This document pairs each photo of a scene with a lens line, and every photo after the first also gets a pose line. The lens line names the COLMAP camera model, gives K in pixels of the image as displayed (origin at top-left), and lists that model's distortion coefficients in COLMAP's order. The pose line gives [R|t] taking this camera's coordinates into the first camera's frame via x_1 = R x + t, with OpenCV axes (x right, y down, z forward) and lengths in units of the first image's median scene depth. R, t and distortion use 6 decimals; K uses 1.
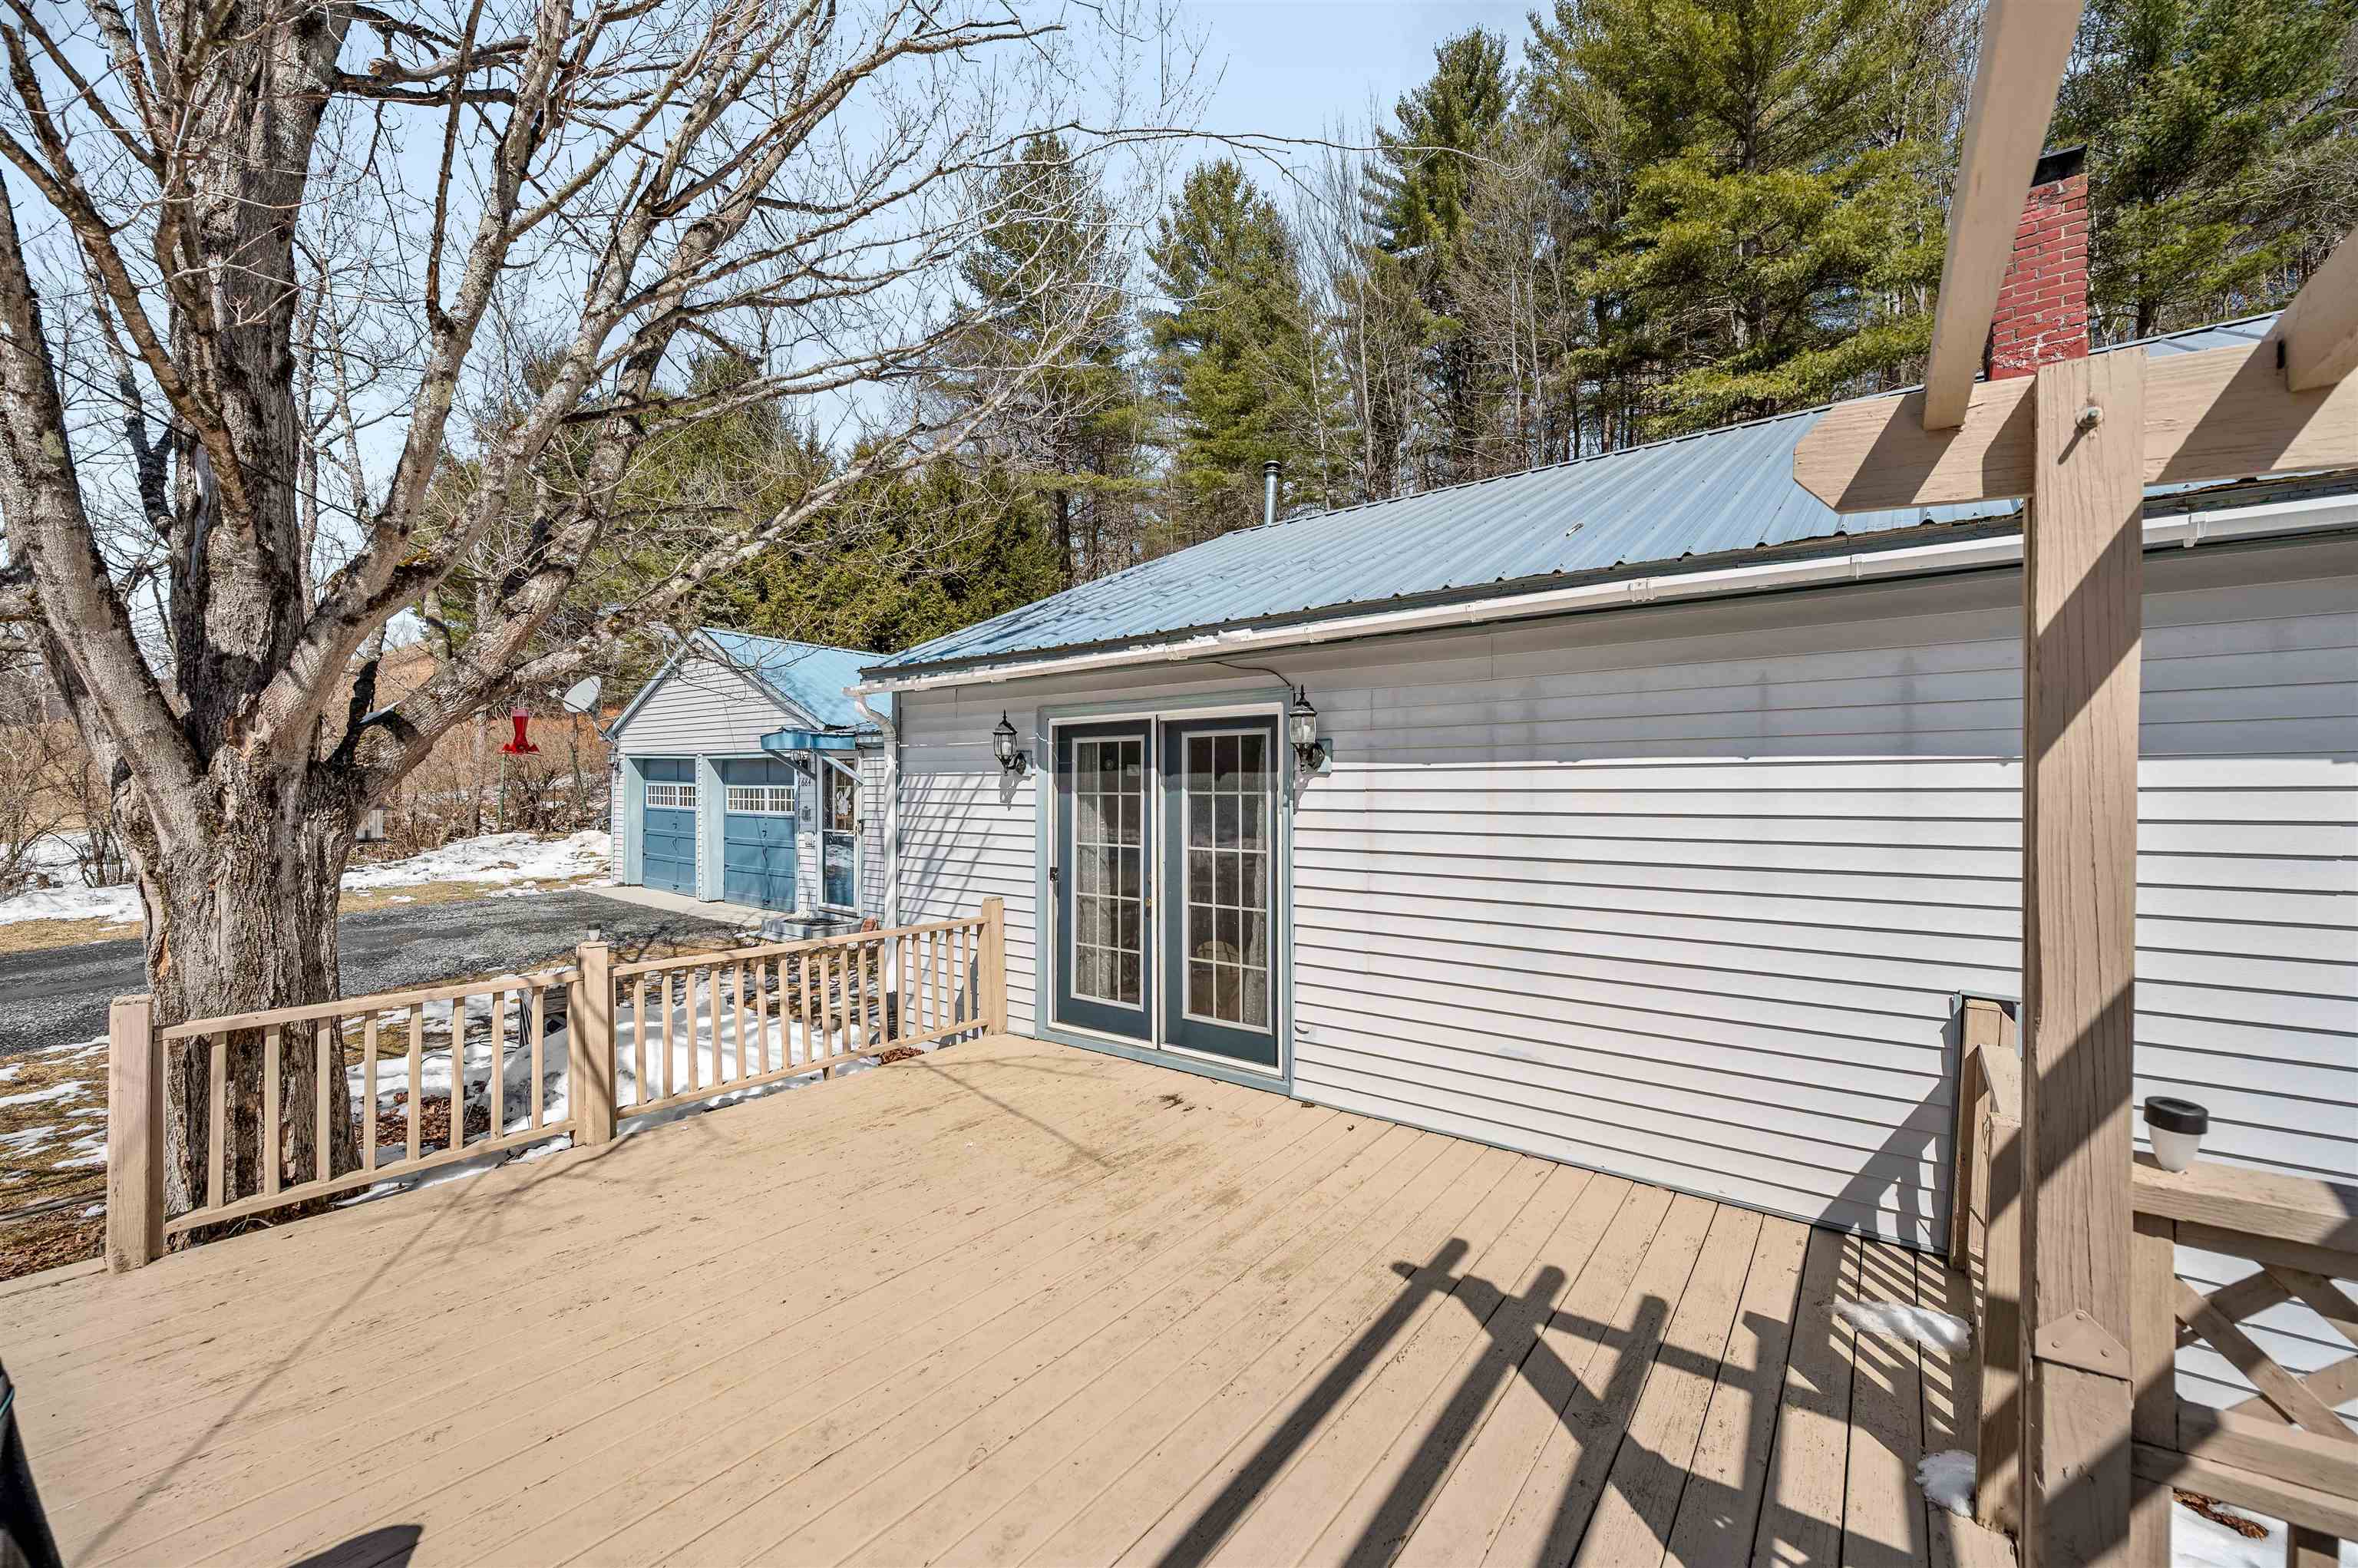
lens RADIAL K [[938.9, 0, 1176.7], [0, 938.9, 785.2], [0, 0, 1]] dist [-0.008678, -0.000368]
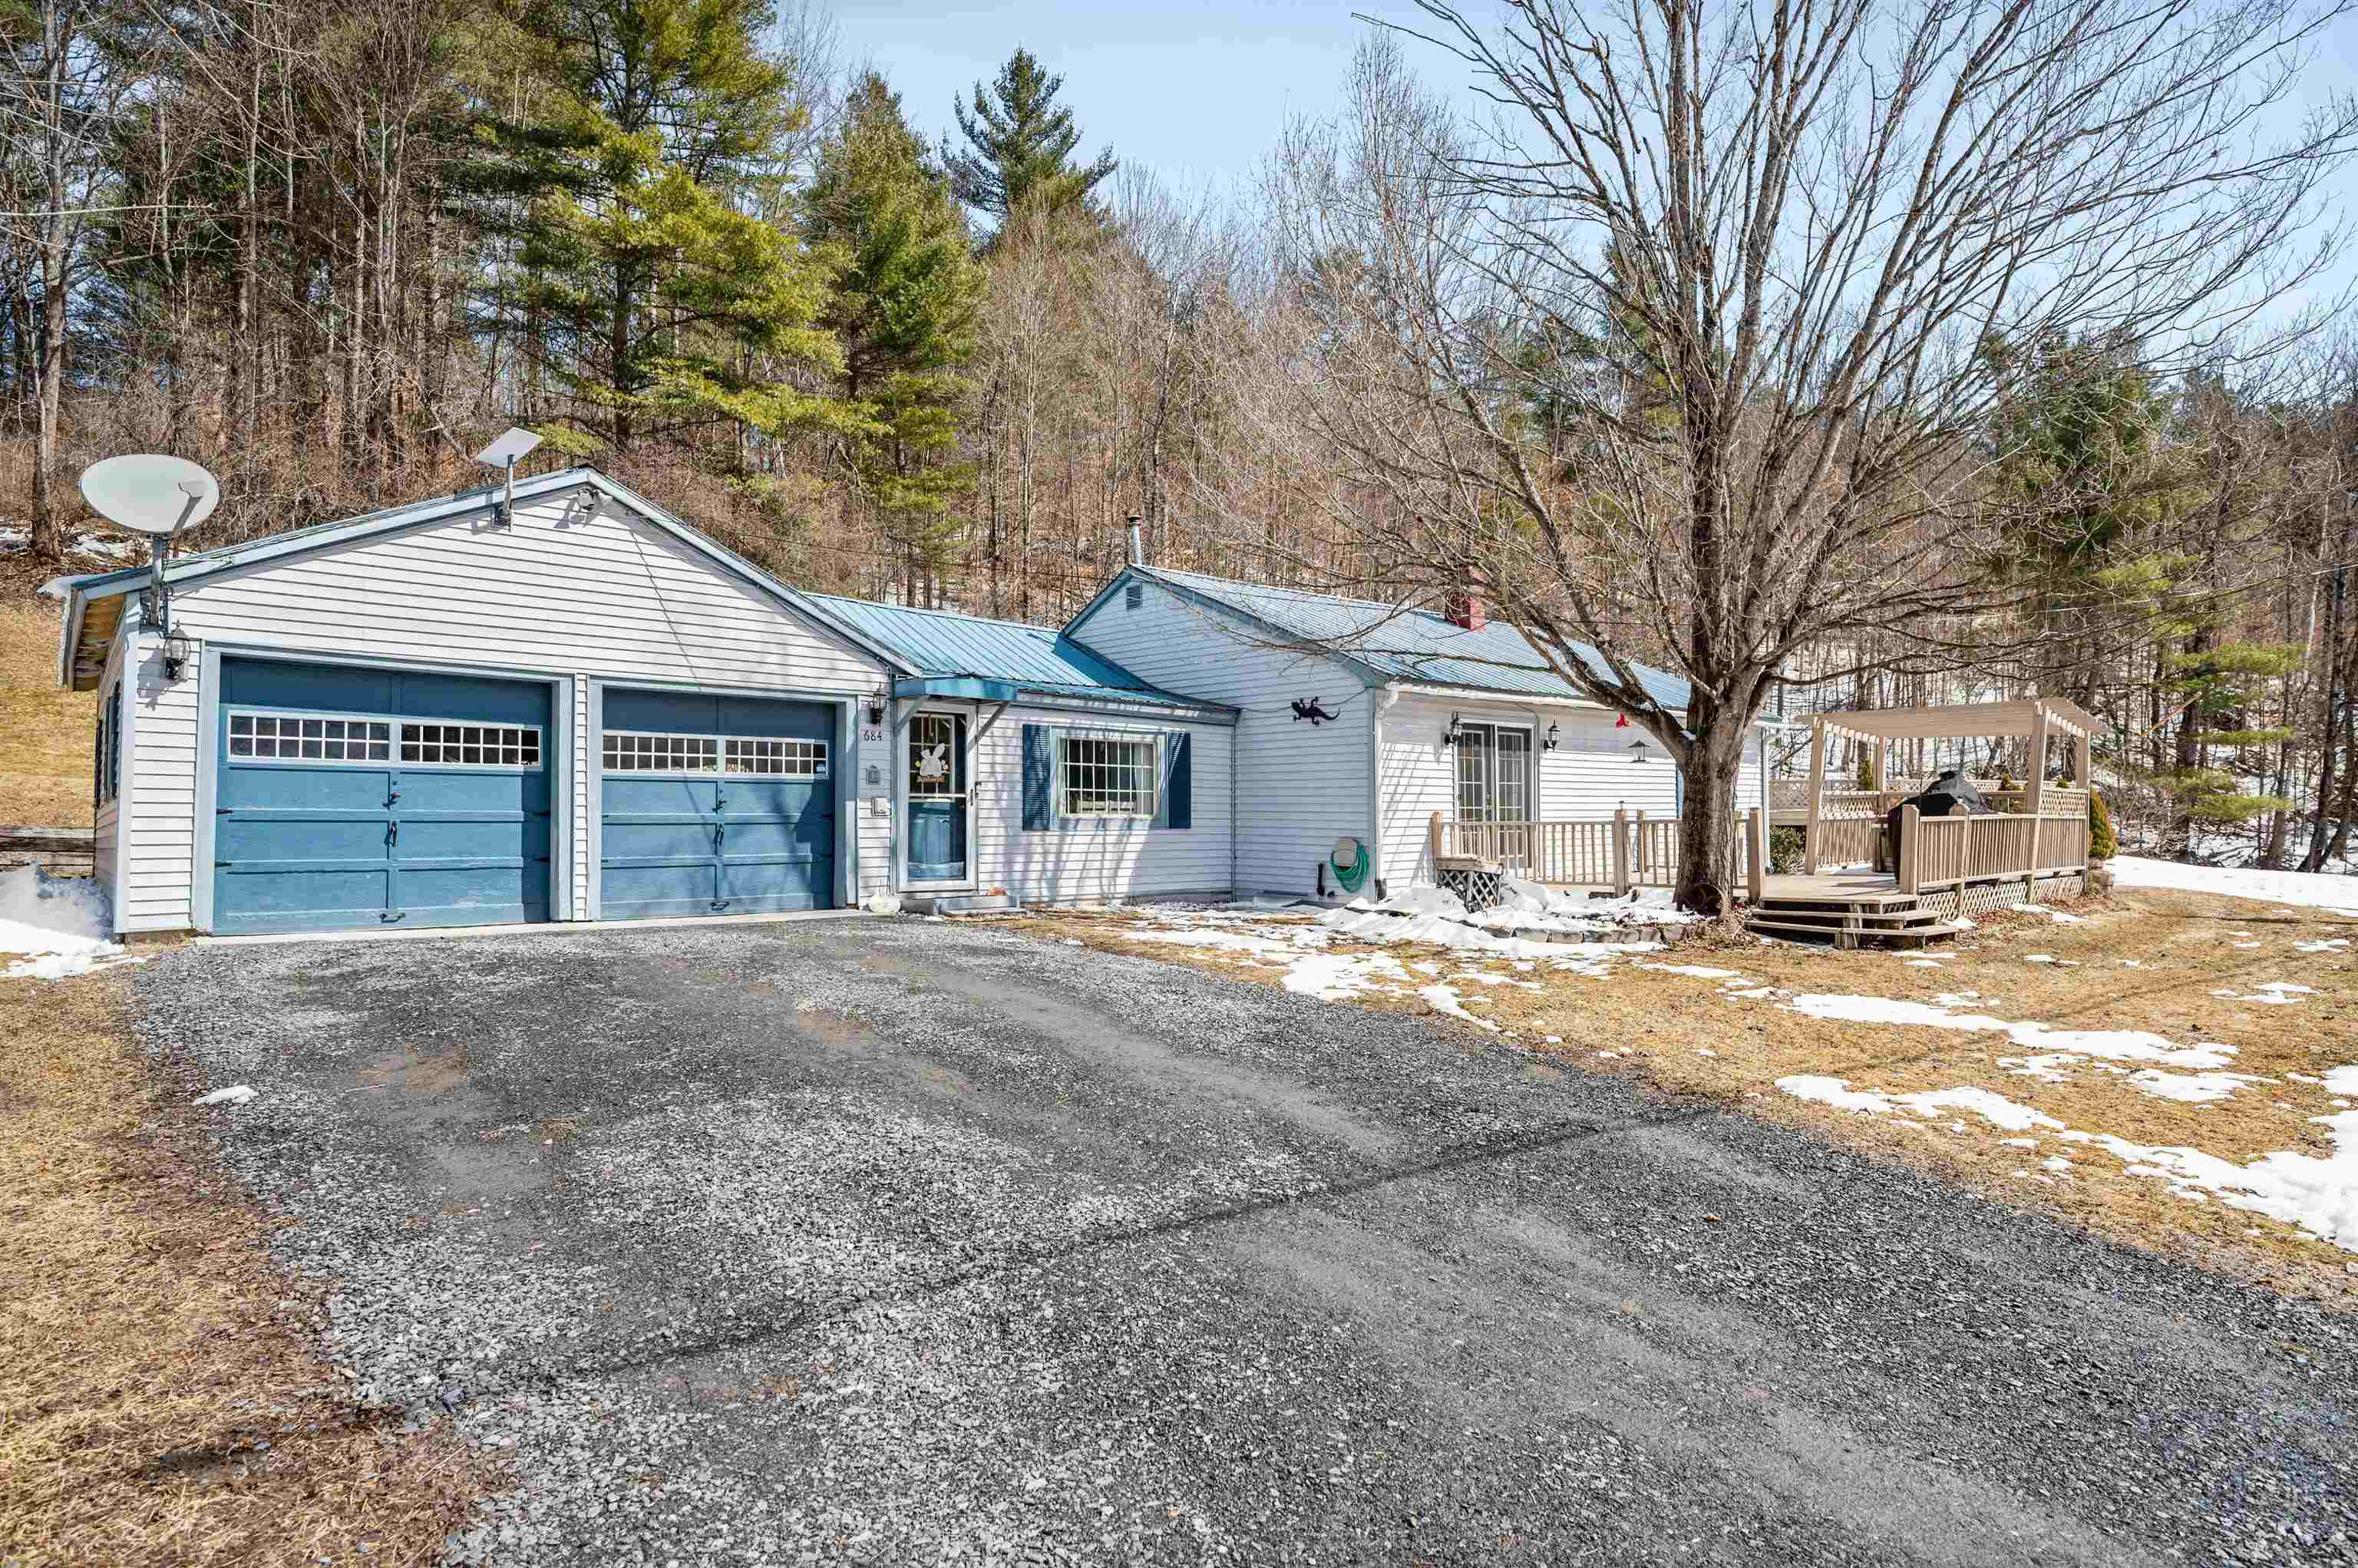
lens RADIAL K [[1277.4, 0, 1174.4], [0, 1277.4, 789.4], [0, 0, 1]] dist [-0.004808, 0.000289]
pose [[0.166584, 0.020018, 0.985824, -1.507329], [0.001809, 0.999786, -0.020607, 0.069350], [-0.986026, 0.005216, 0.166512, 0.597150]]
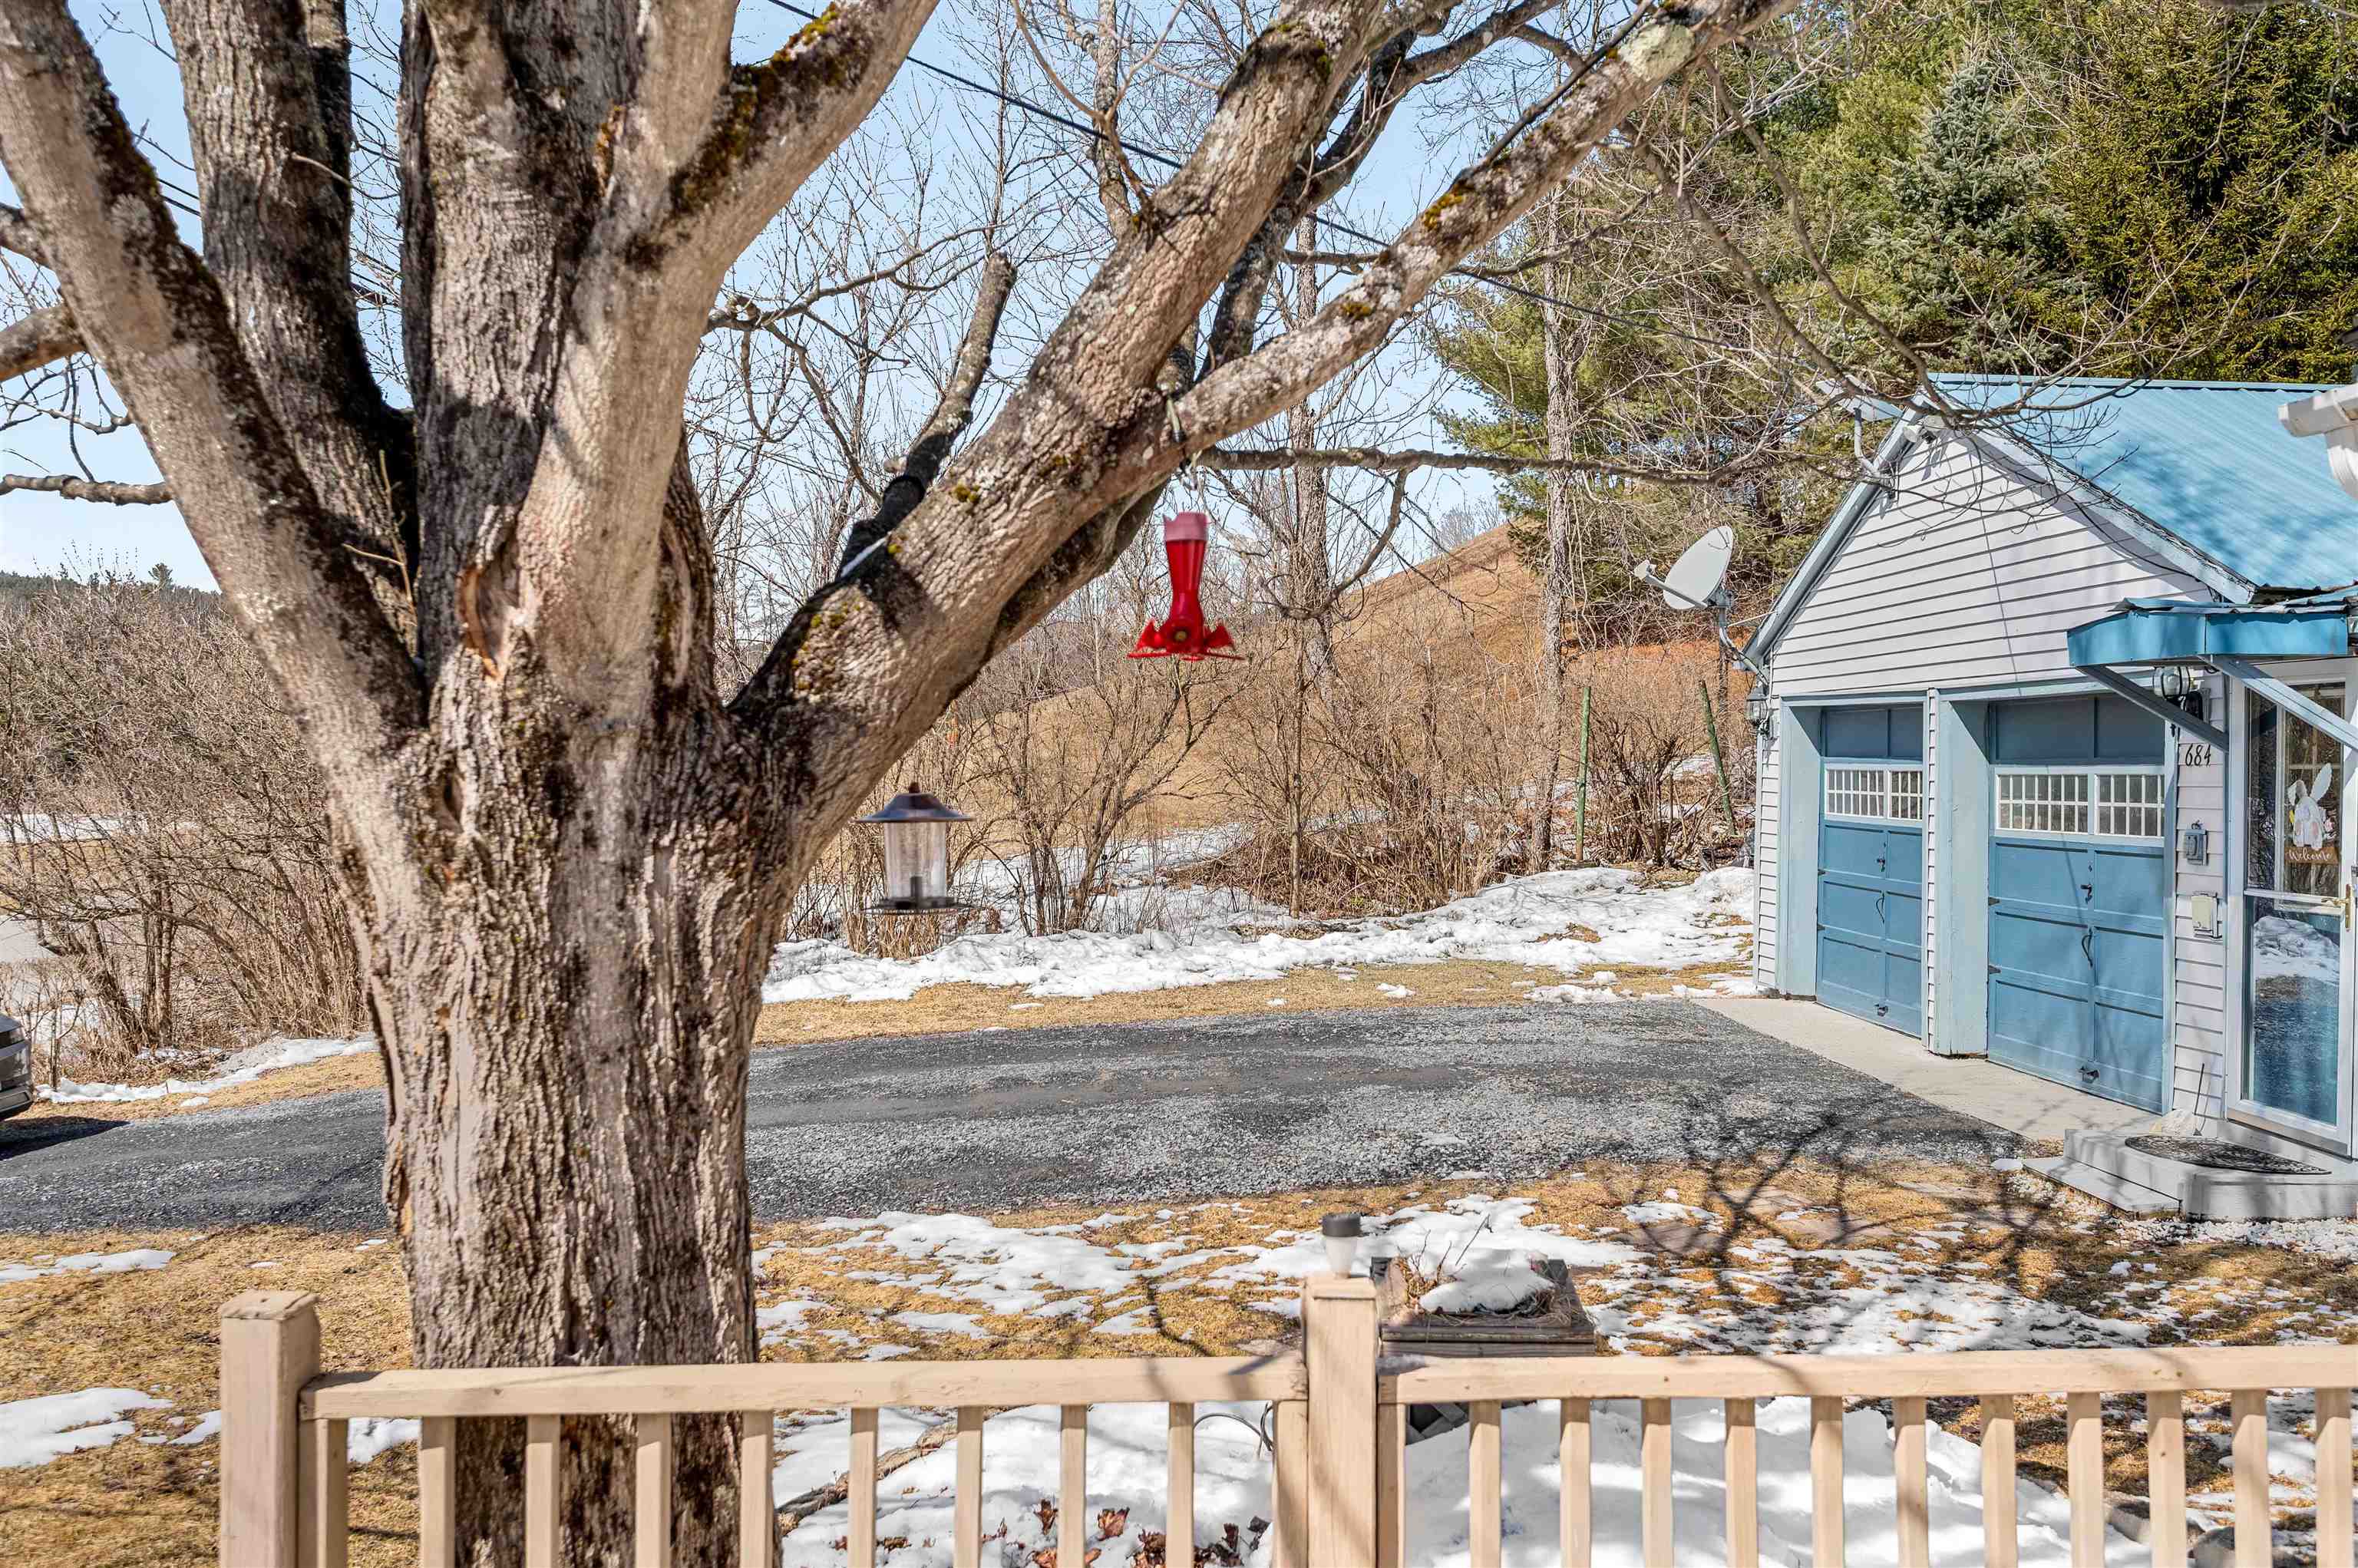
lens RADIAL K [[2048.7, 0, 1176.4], [0, 2048.7, 834.1], [0, 0, 1]] dist [0.000419, 0.003615]
pose [[0.654910, 0.018211, -0.755487, -0.066505], [0.004667, 0.999593, 0.028141, 0.003242], [0.755692, -0.021955, 0.654559, 0.212934]]
